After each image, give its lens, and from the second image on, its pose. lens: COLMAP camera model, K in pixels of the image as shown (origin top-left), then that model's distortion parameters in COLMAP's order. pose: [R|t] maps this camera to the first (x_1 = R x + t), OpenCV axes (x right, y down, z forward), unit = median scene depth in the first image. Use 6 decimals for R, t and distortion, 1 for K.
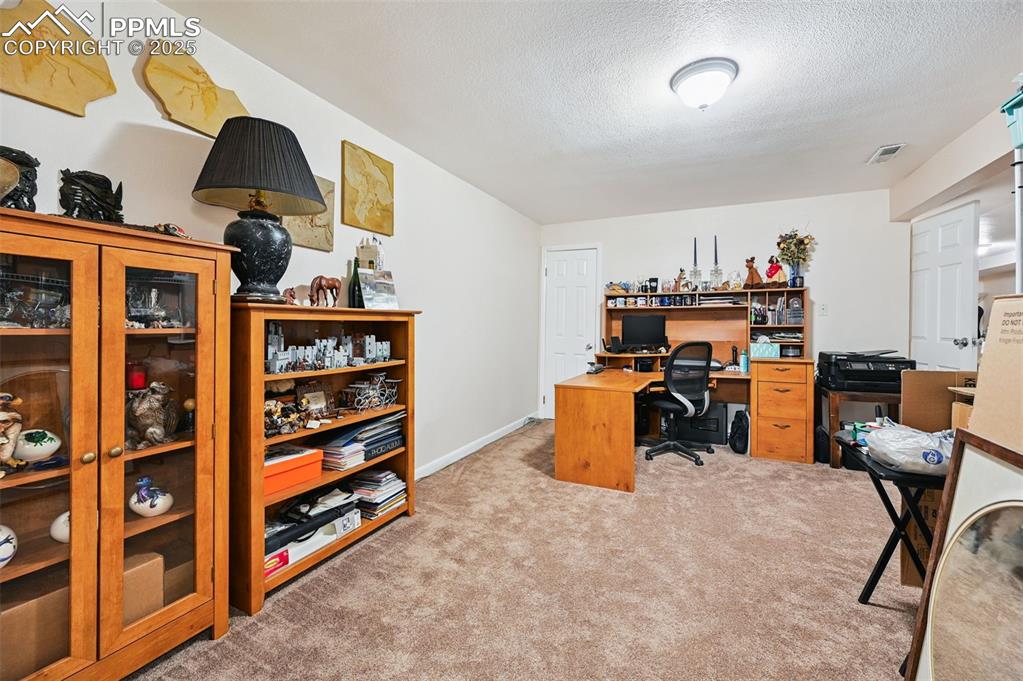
lens RADIAL K [[415.2, 0, 513.5], [0, 415.2, 338.9], [0, 0, 1]] dist [-0.001079, 0.001051]
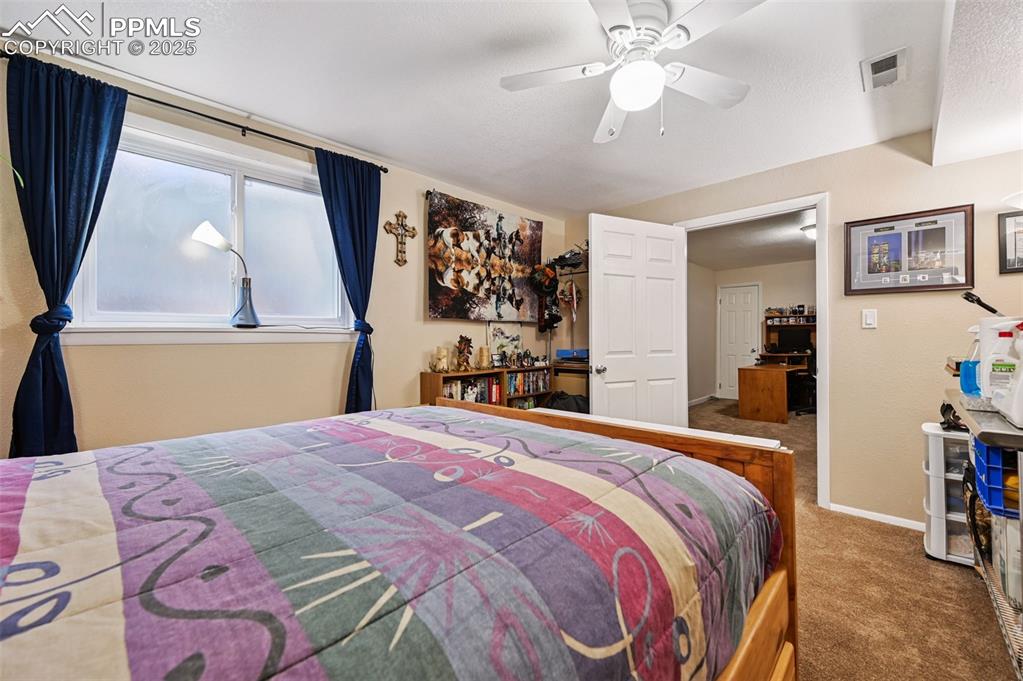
lens RADIAL K [[415.2, 0, 513.4], [0, 415.2, 340.2], [0, 0, 1]] dist [-0.001079, 0.001051]
pose [[0.952101, -0.009676, -0.305630, -0.206667], [0.001924, 0.999669, -0.025656, 0.021130], [0.305777, 0.023840, 0.951805, -0.778371]]
